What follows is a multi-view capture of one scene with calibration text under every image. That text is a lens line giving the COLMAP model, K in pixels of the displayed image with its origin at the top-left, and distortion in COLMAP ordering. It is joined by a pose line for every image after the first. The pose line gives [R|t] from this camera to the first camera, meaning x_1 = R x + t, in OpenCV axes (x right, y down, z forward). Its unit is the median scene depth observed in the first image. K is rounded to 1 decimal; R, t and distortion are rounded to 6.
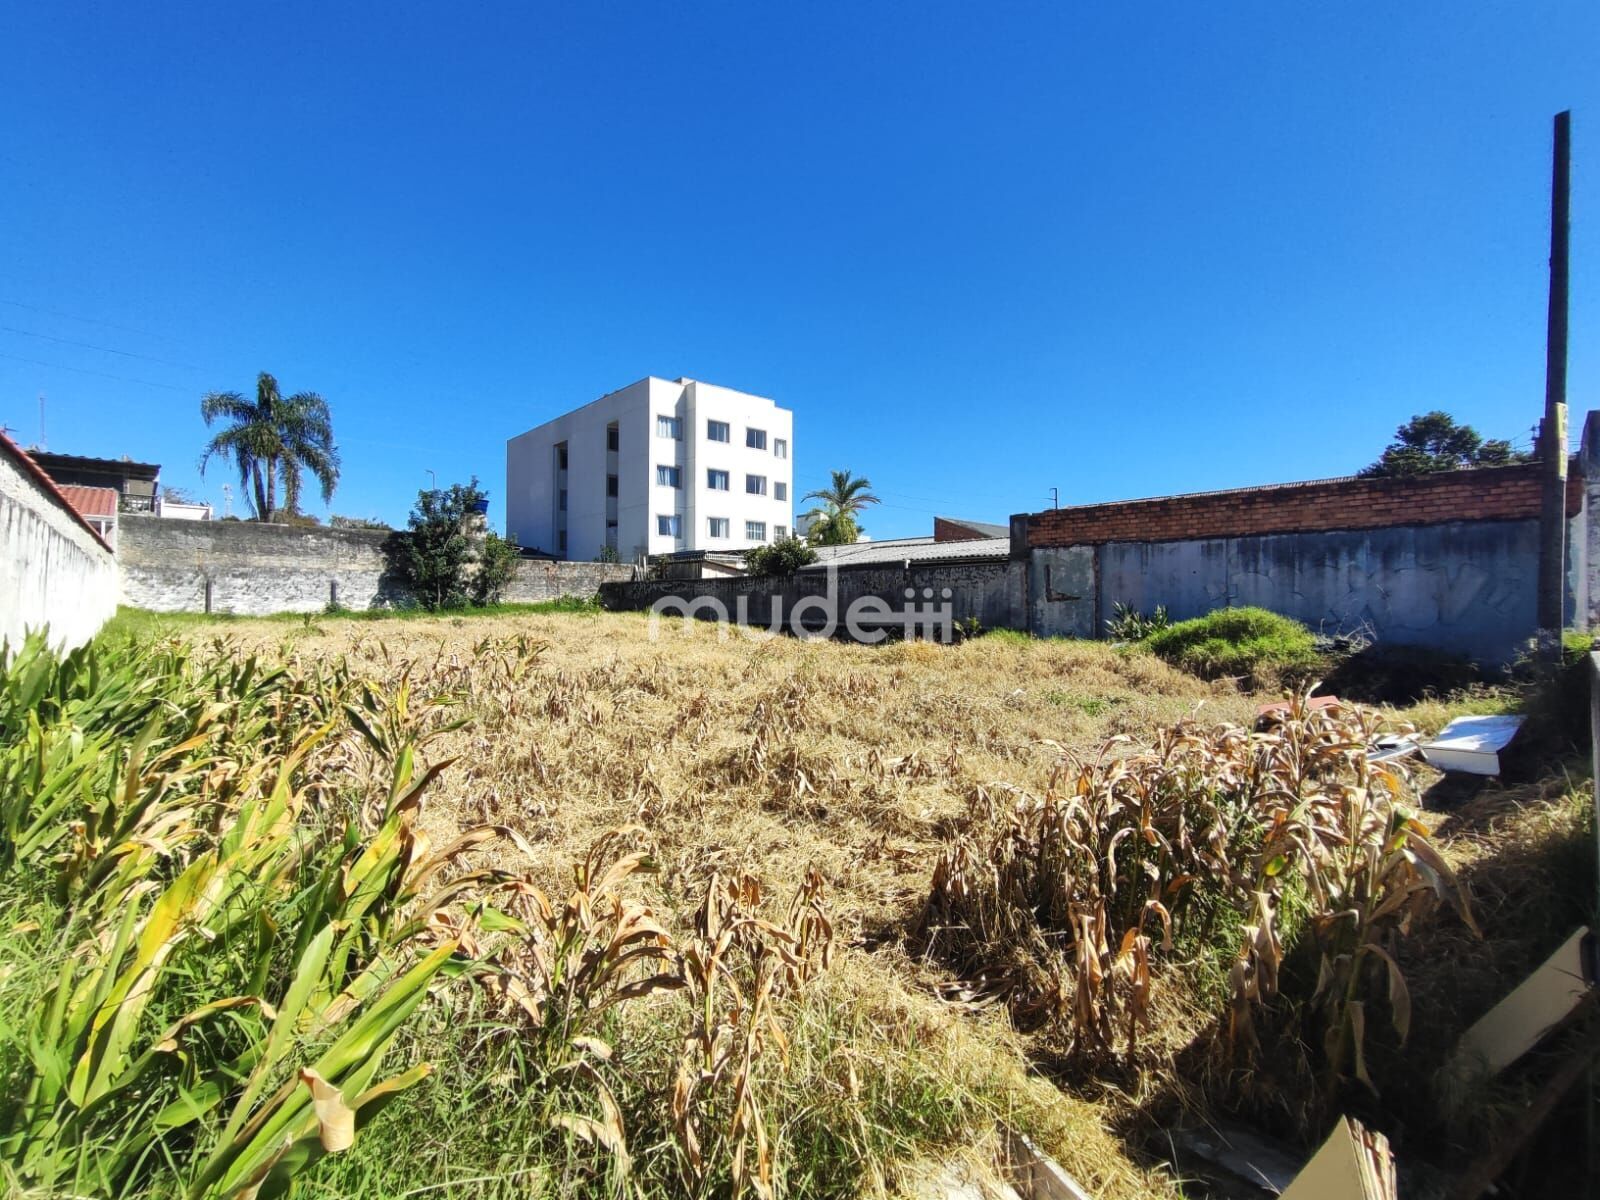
lens RADIAL K [[725.7, 0, 781.5], [0, 725.7, 598.6], [0, 0, 1]] dist [-0.016893, 0.013858]
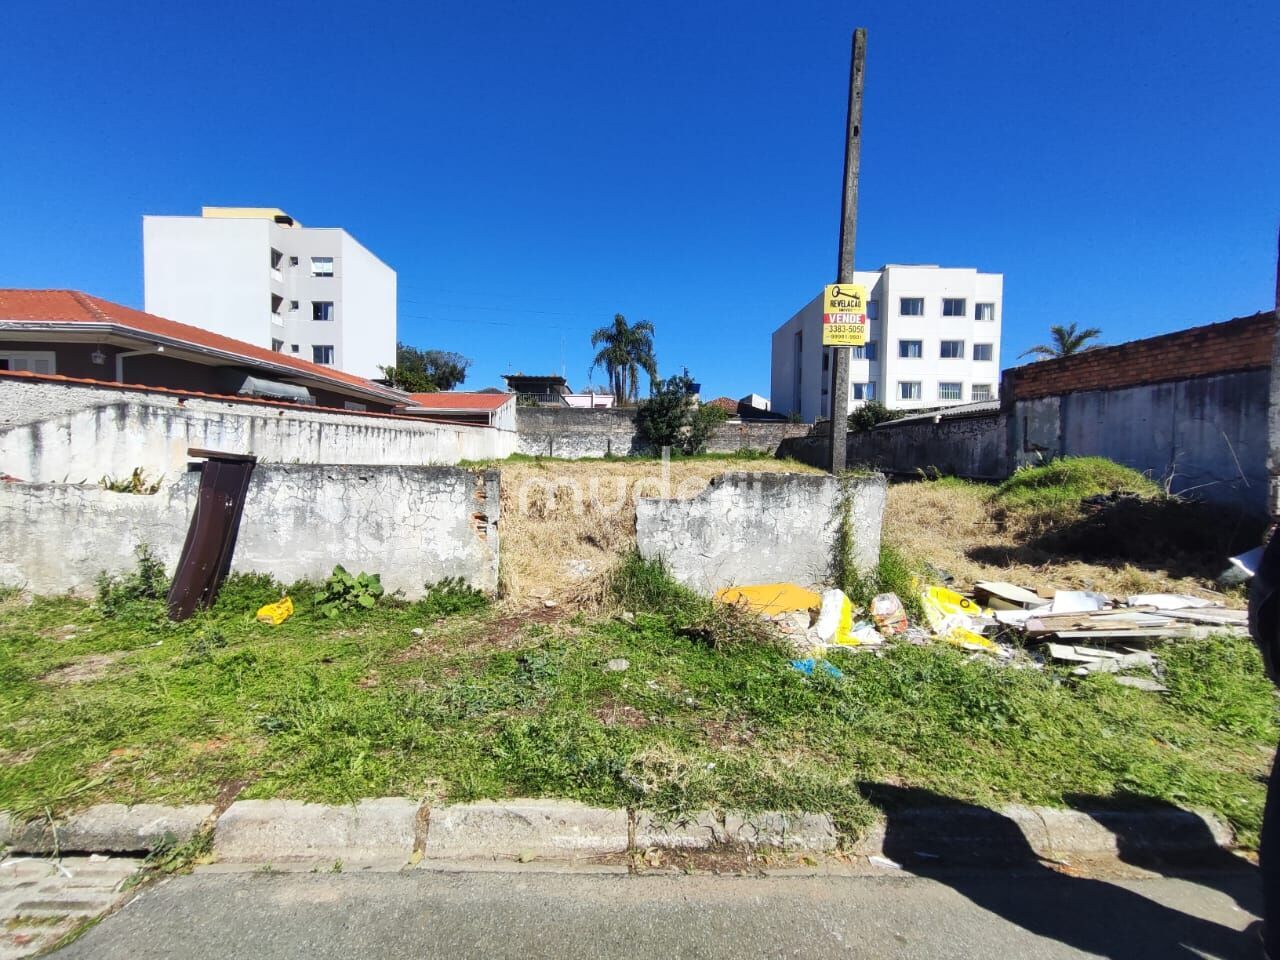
lens RADIAL K [[579.4, 0, 629.9], [0, 579.4, 475.9], [0, 0, 1]] dist [-0.017189, 0.008451]
pose [[0.752525, 0.031486, -0.657811, 0.283403], [-0.004403, 0.999075, 0.042784, 0.003163], [0.658549, -0.029300, 0.751967, 0.003821]]
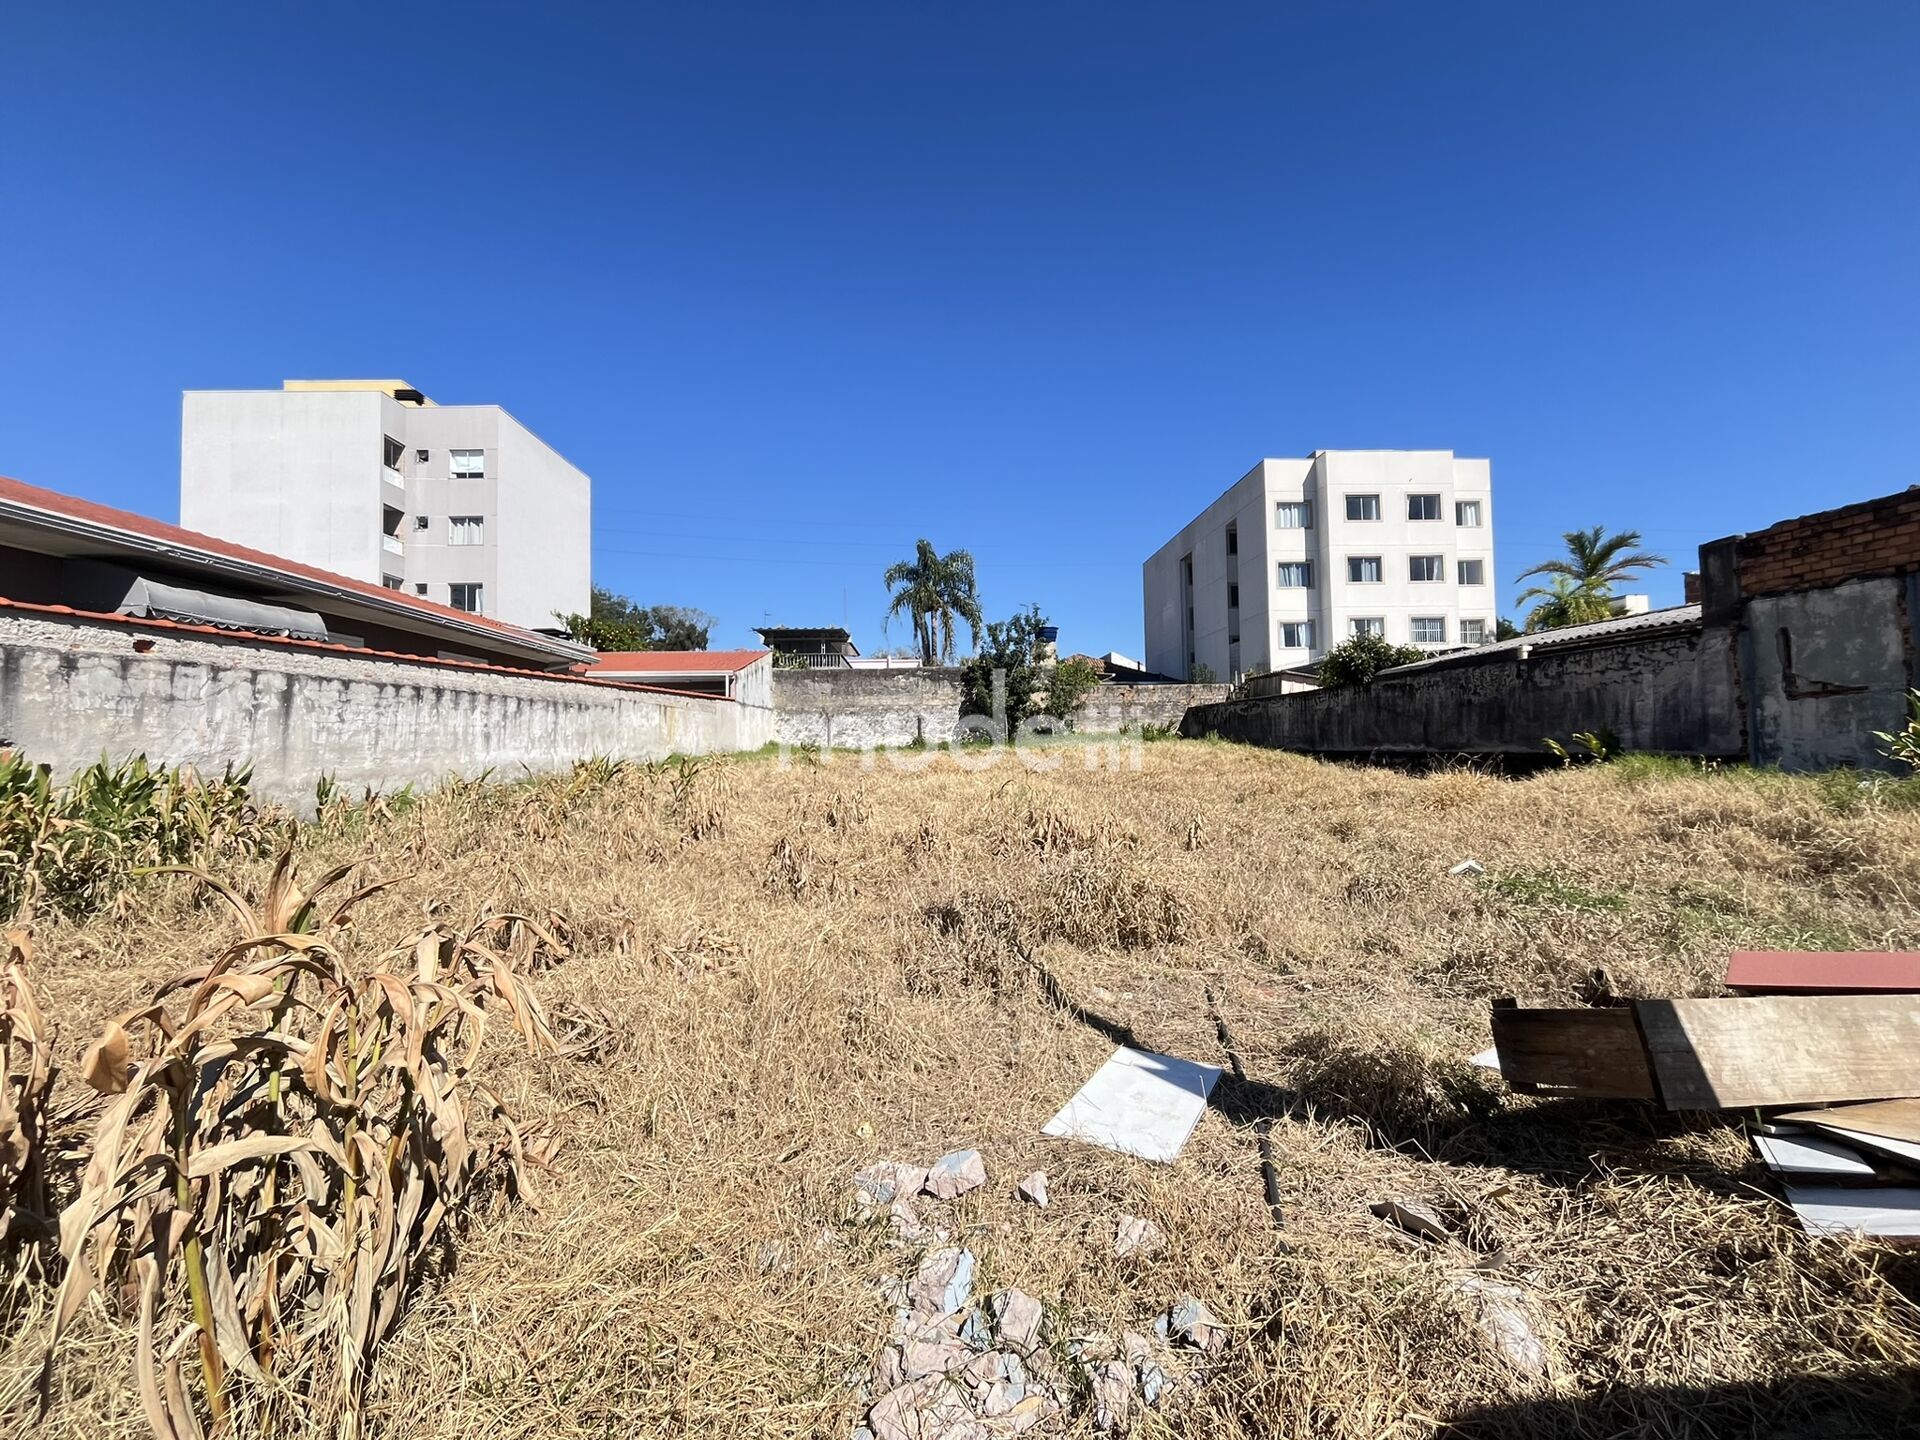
lens RADIAL K [[778.4, 0, 958.5], [0, 778.4, 718.3], [0, 0, 1]] dist [-0.006715, -0.000327]
pose [[0.769638, -0.036397, -0.637443, 0.153954], [0.025811, 0.999331, -0.025897, 0.009544], [0.637959, 0.003478, 0.770062, 0.121649]]
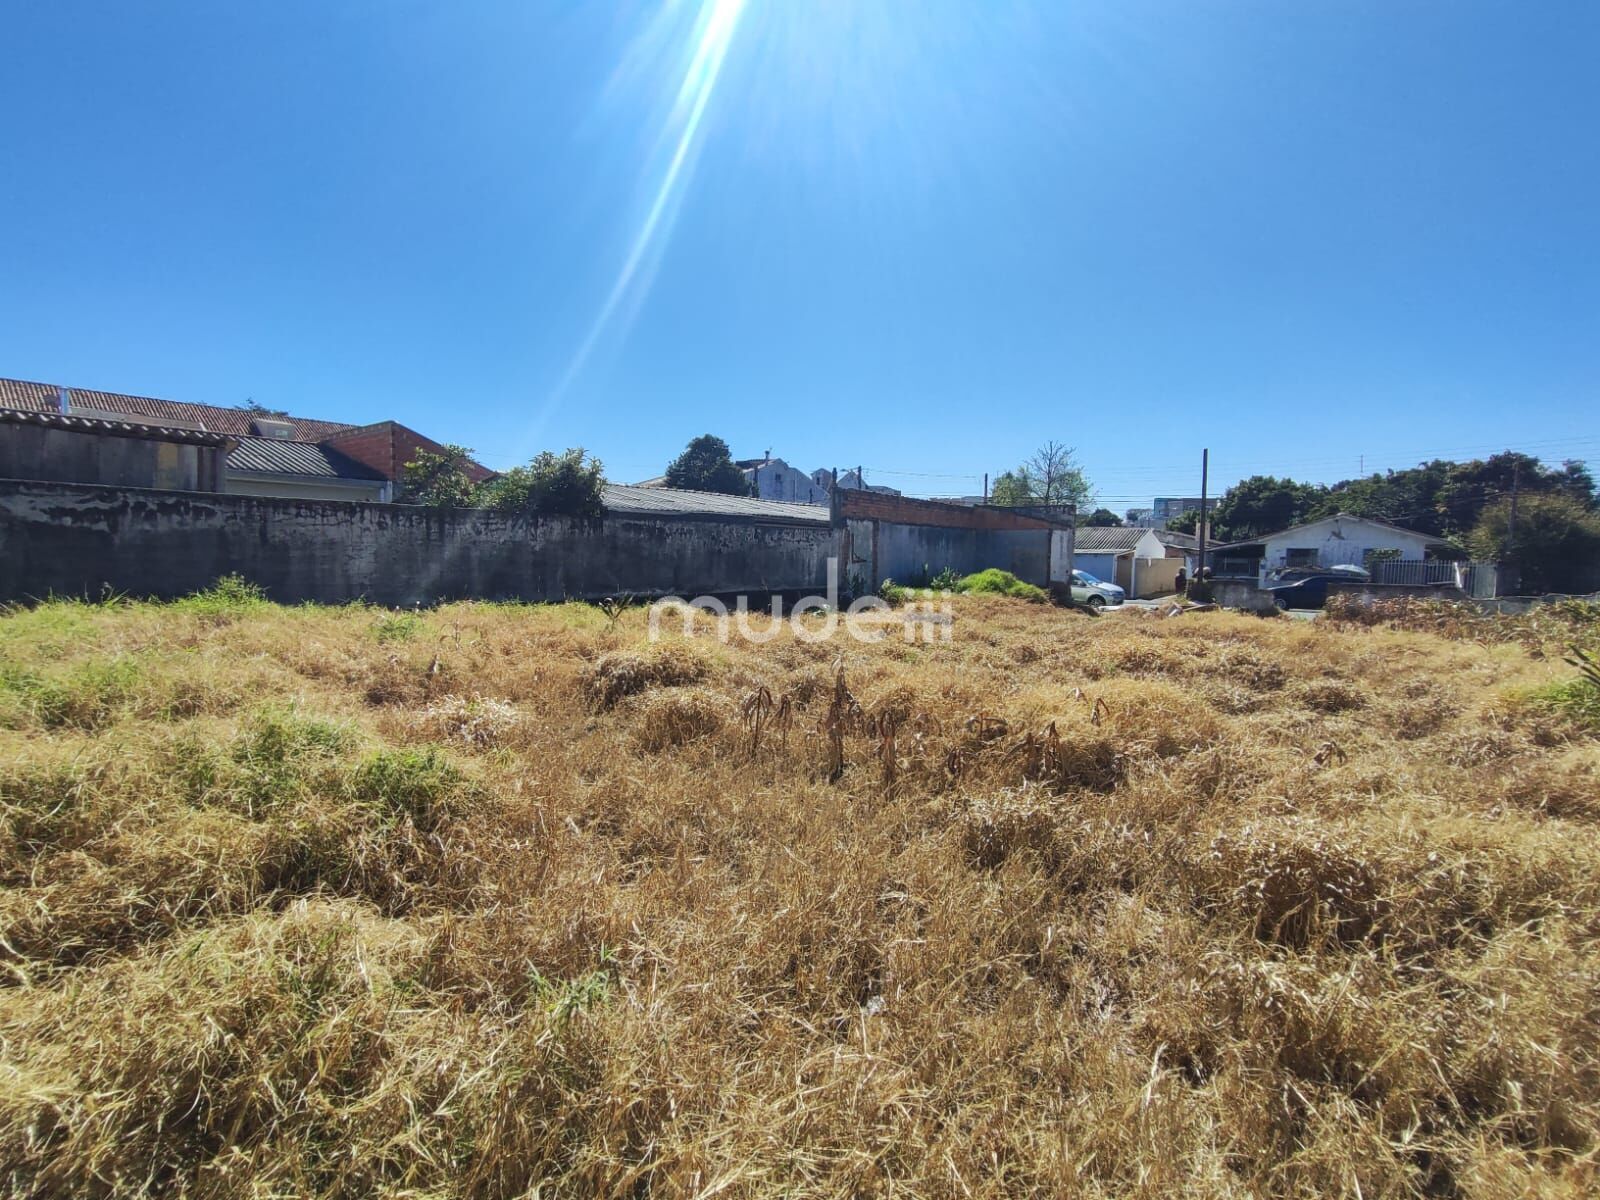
lens RADIAL K [[648.6, 0, 798.7], [0, 648.6, 598.6], [0, 0, 1]] dist [-0.006715, -0.000327]
pose [[-0.147232, -0.062883, 0.987101, -0.436403], [-0.011213, 0.998019, 0.061906, -0.000840], [-0.989038, -0.001954, -0.147645, 0.737453]]
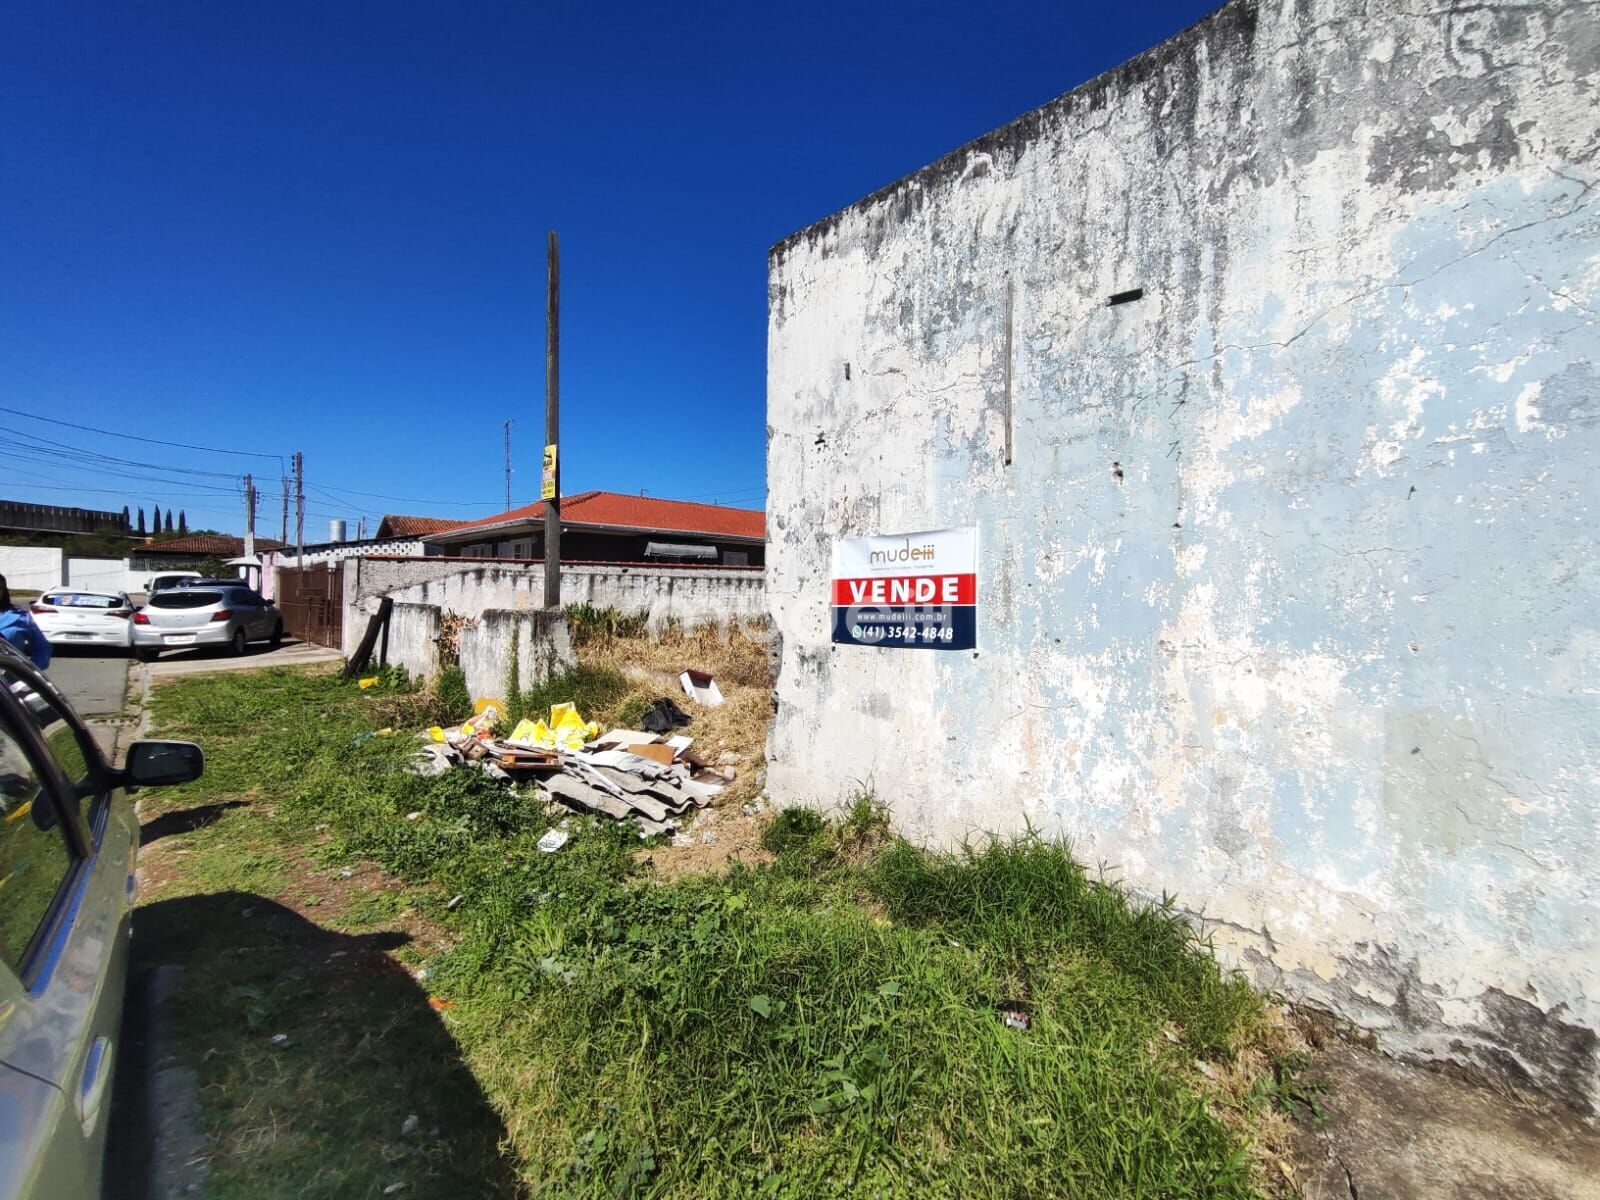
lens RADIAL K [[733.9, 0, 800.0], [0, 733.9, 600.0], [0, 0, 1]] dist [-0.048792, 0.000239]
pose [[0.011914, -0.006260, -0.999909, 0.484312], [-0.007279, 0.999953, -0.006347, 0.006948], [0.999903, 0.007354, 0.011868, 0.284968]]
